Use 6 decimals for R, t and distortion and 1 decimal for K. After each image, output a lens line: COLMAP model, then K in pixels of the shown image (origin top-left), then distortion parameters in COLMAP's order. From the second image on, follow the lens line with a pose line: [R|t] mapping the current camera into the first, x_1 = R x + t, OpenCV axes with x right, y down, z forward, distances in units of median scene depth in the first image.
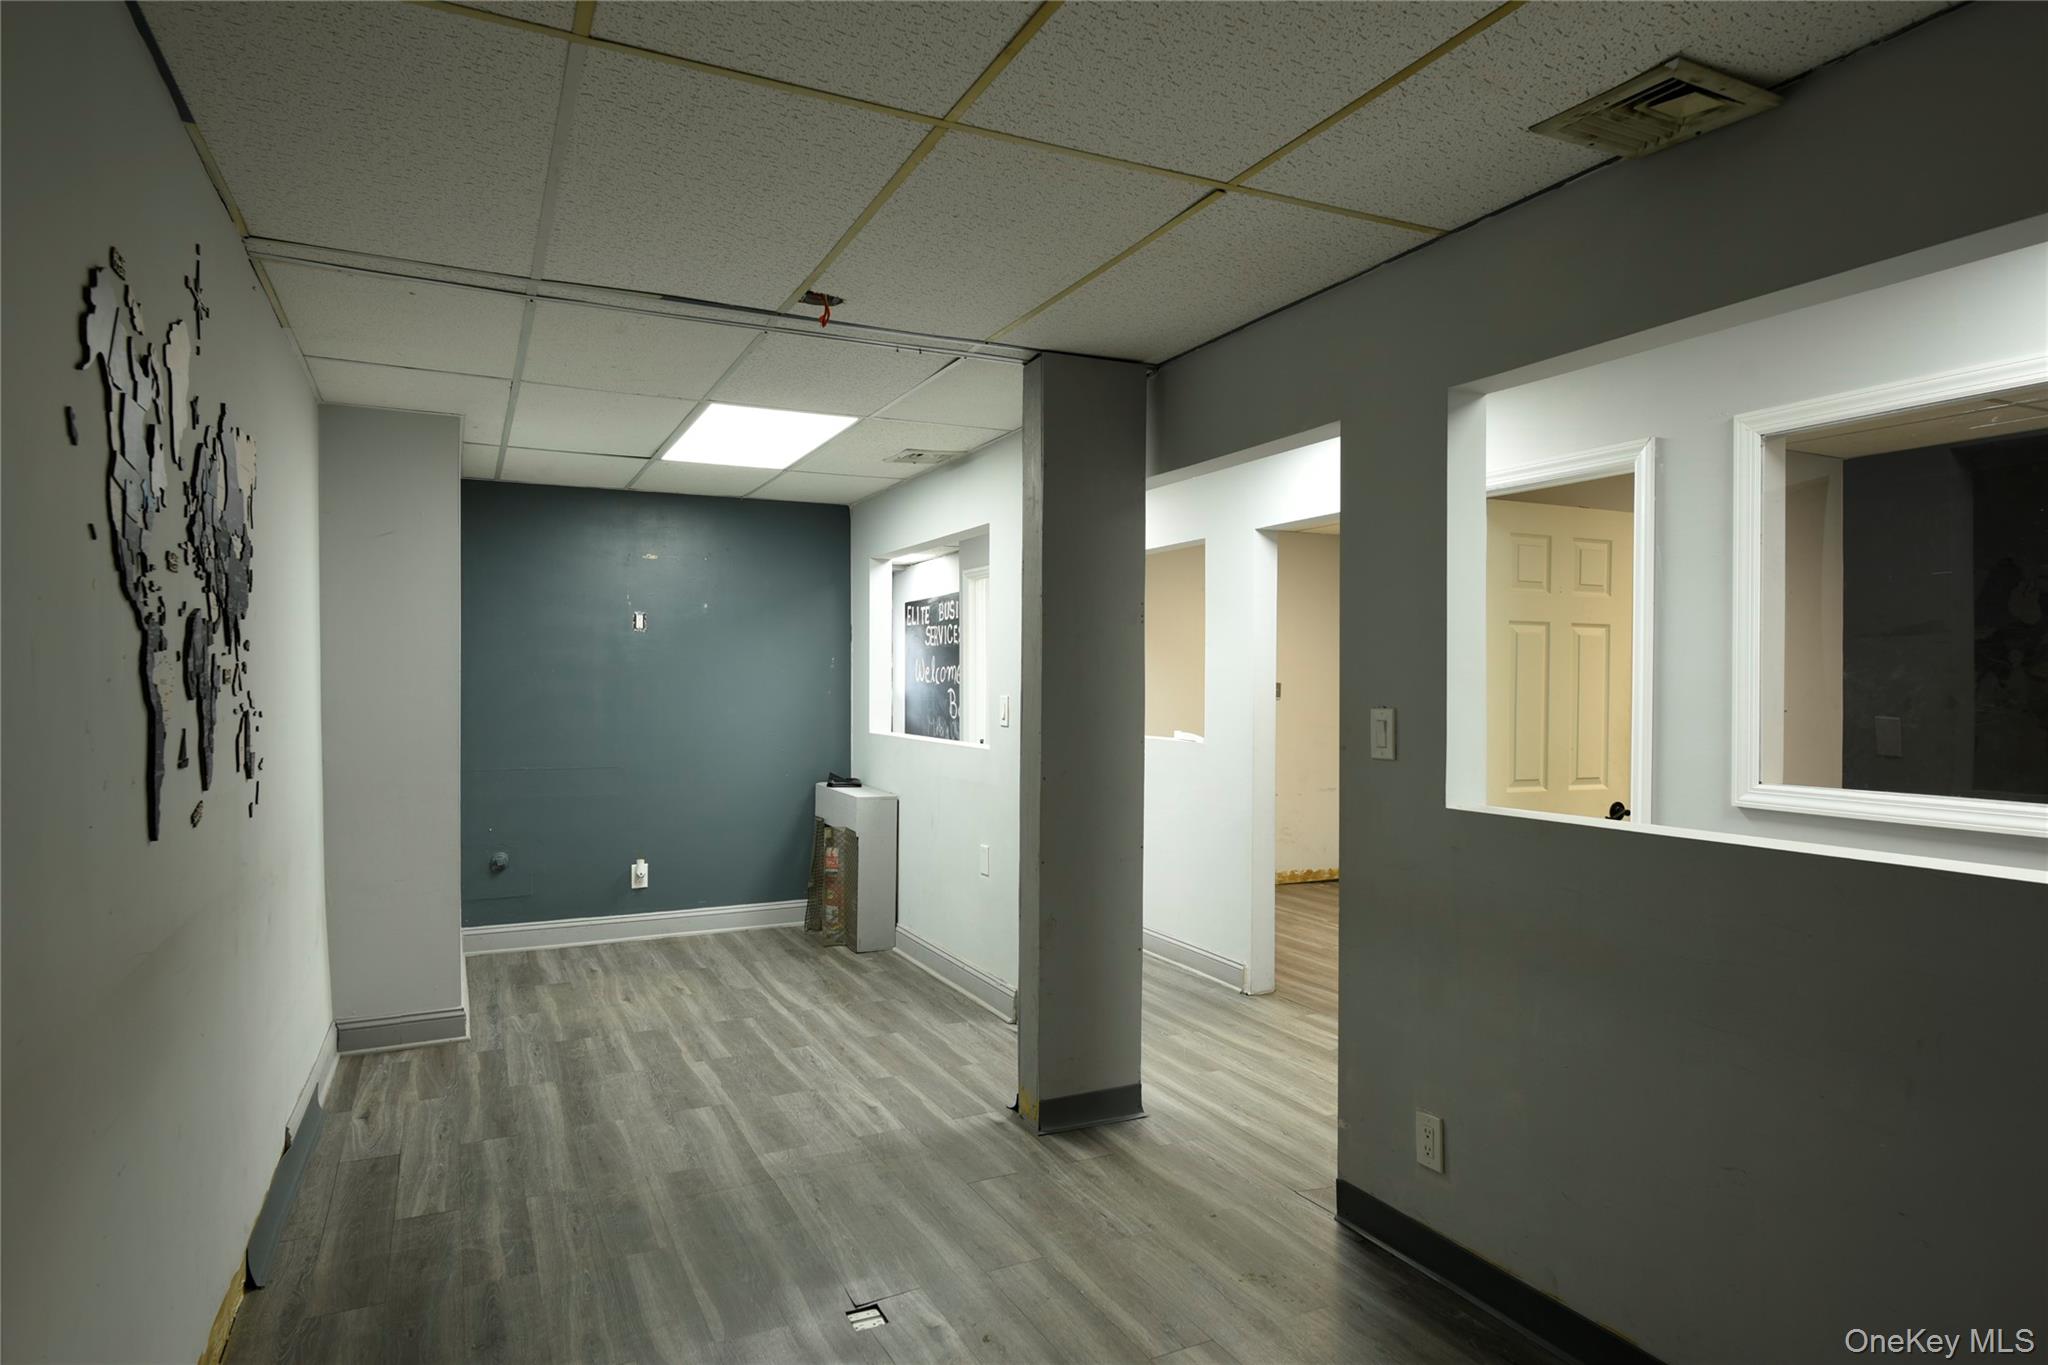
lens RADIAL K [[1159.3, 0, 1032.3], [0, 1159.3, 688.7], [0, 0, 1]] dist [0.002708, -0.002473]
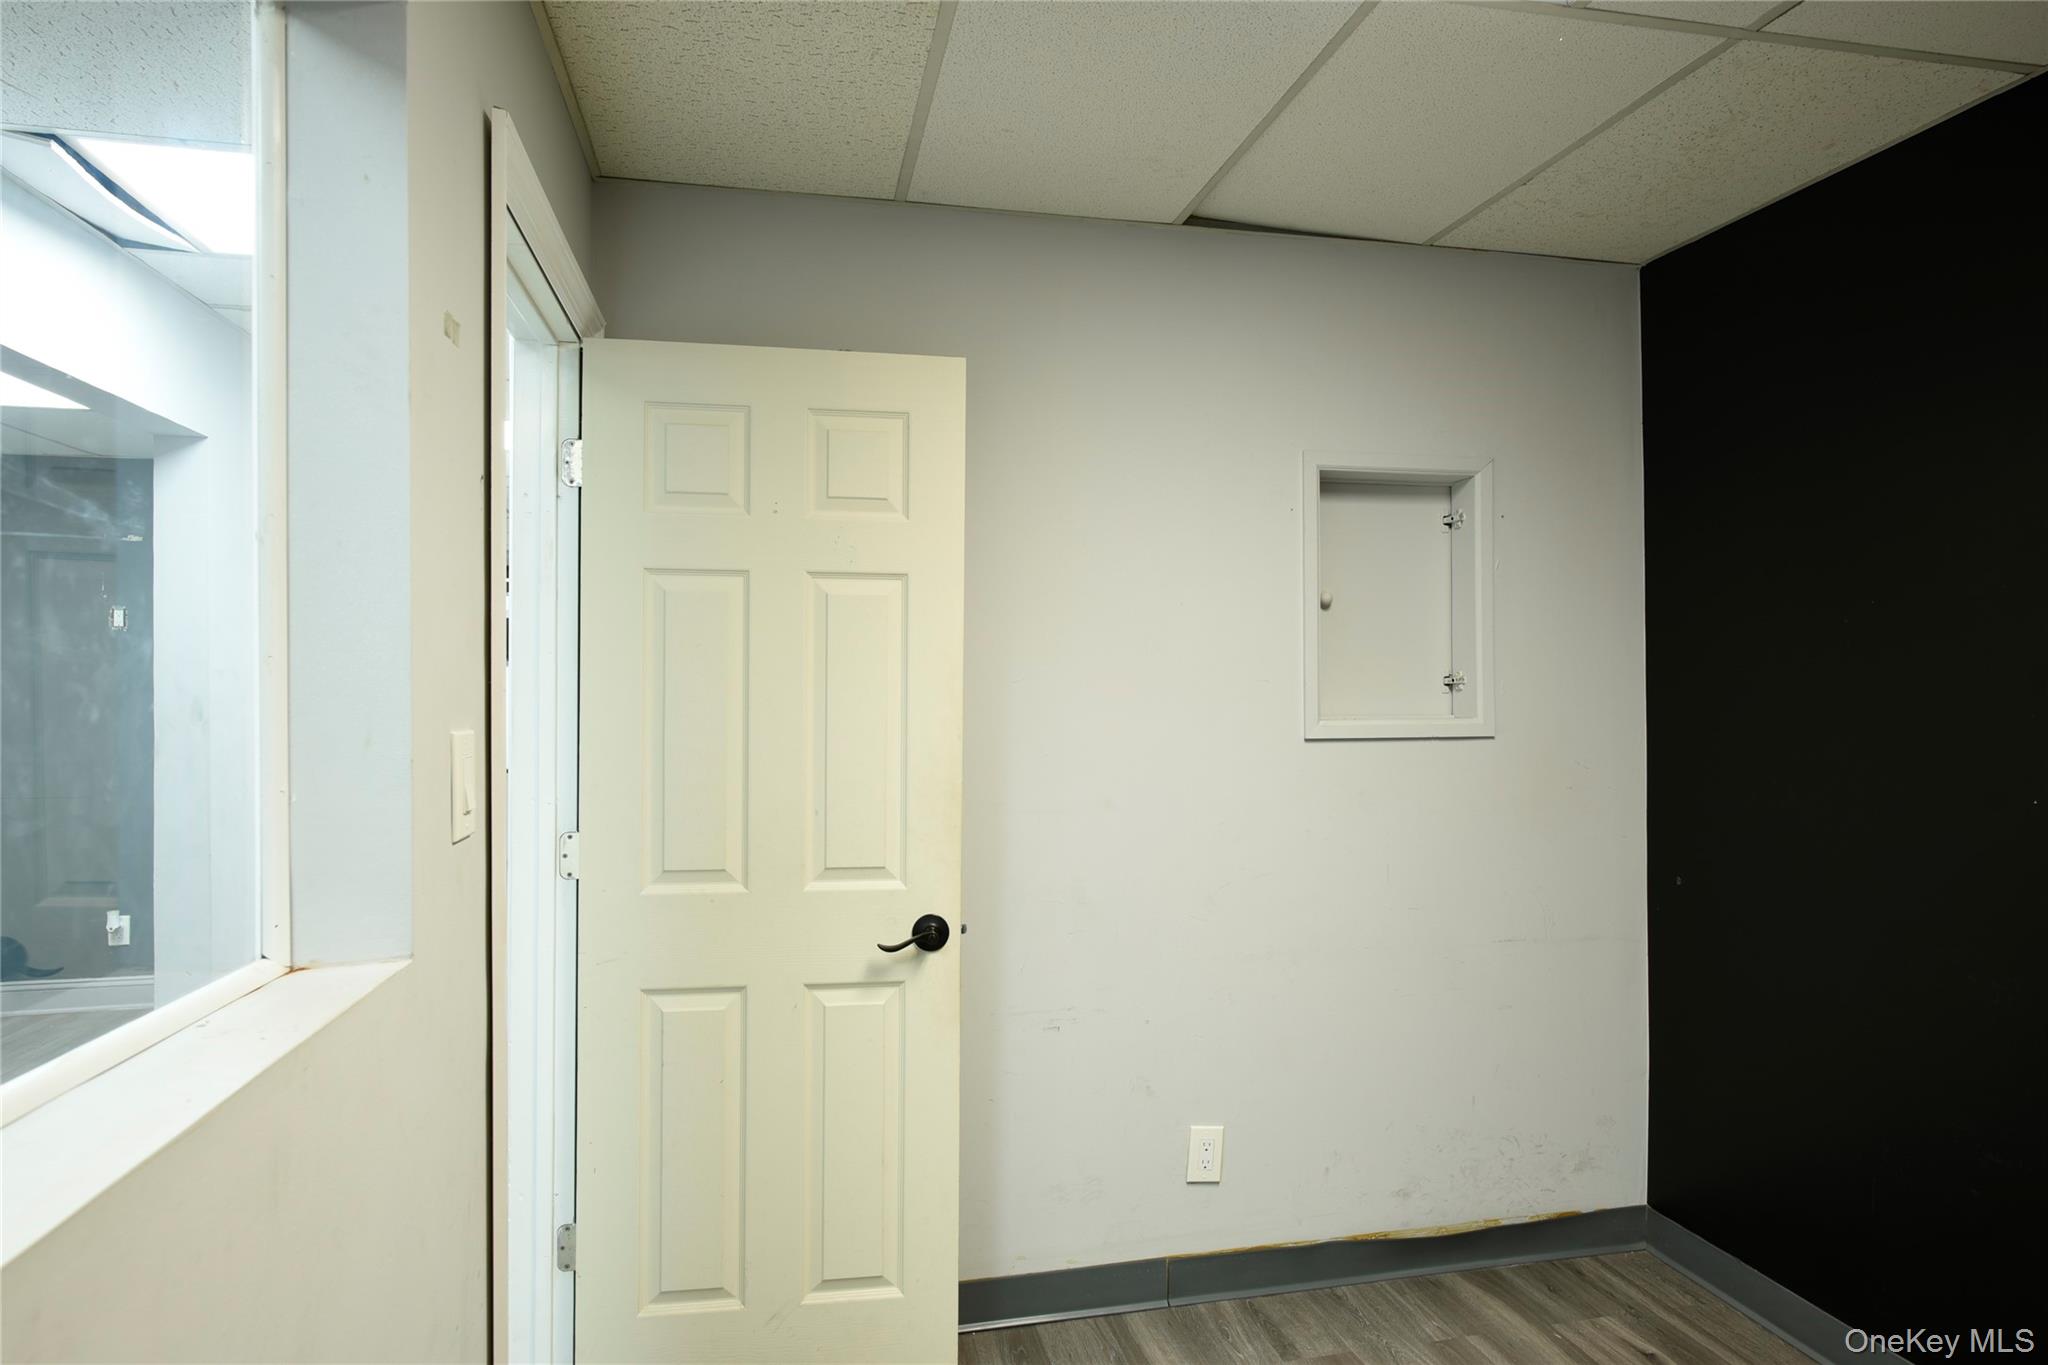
lens RADIAL K [[1159.3, 0, 1032.3], [0, 1159.3, 688.7], [0, 0, 1]] dist [0.002708, -0.002473]
pose [[0.971472, -0.004766, -0.237106, 0.869970], [0.002650, 0.999954, -0.009243, 0.001939], [0.237139, 0.008351, 0.971440, 0.653883]]
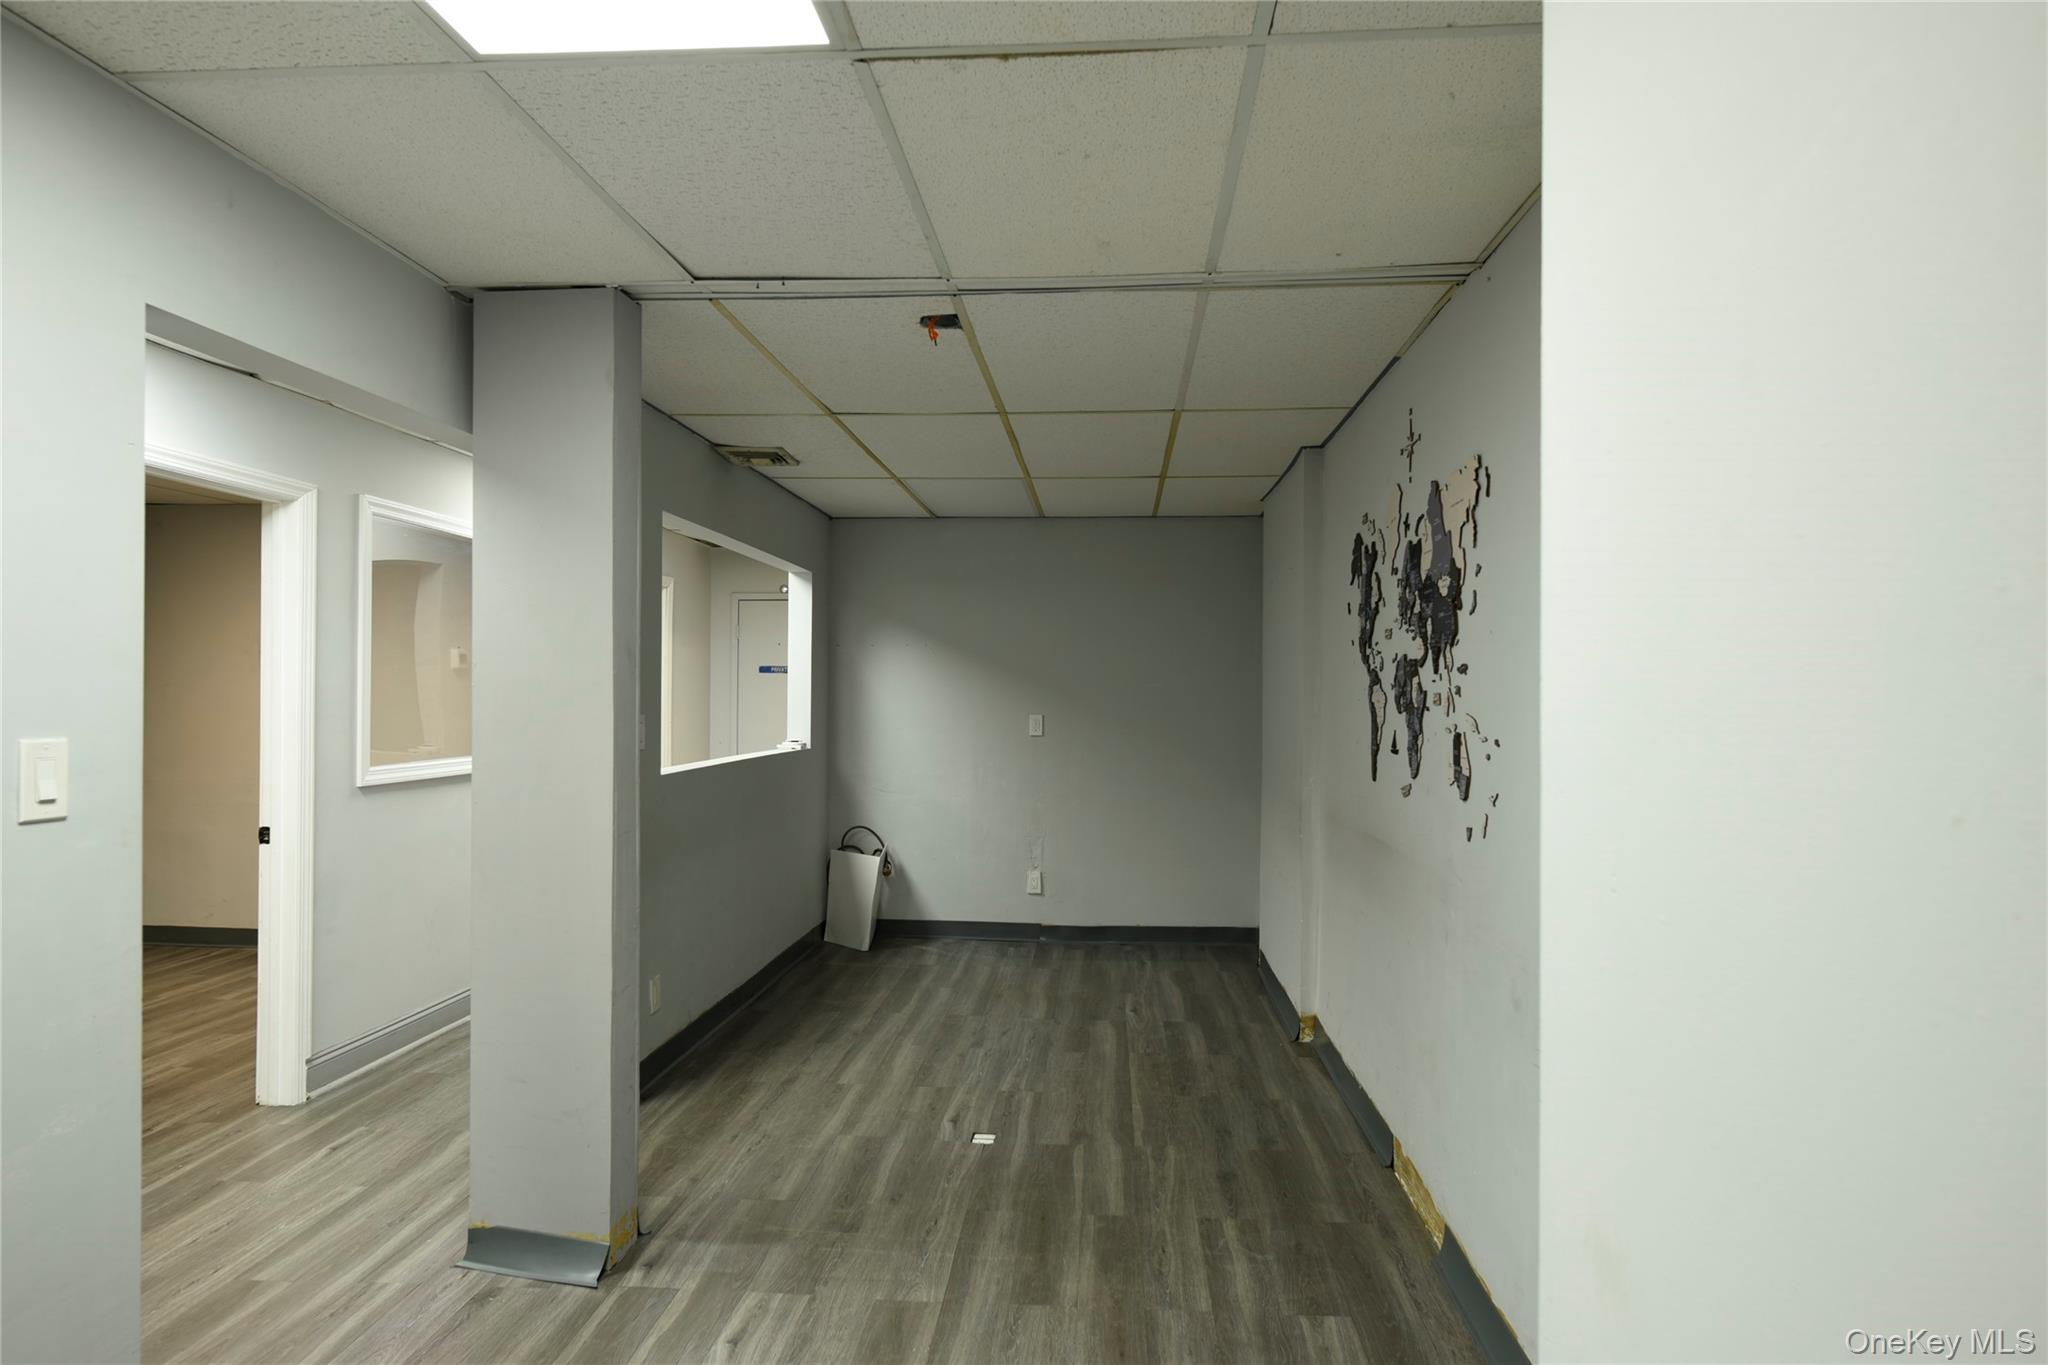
lens RADIAL K [[1159.3, 0, 1032.3], [0, 1159.3, 688.7], [0, 0, 1]] dist [0.002708, -0.002473]
pose [[-0.862467, -0.004811, 0.506090, -0.686693], [-0.003820, 0.999988, 0.002996, -0.016972], [-0.506098, 0.000650, -0.862475, 1.646252]]
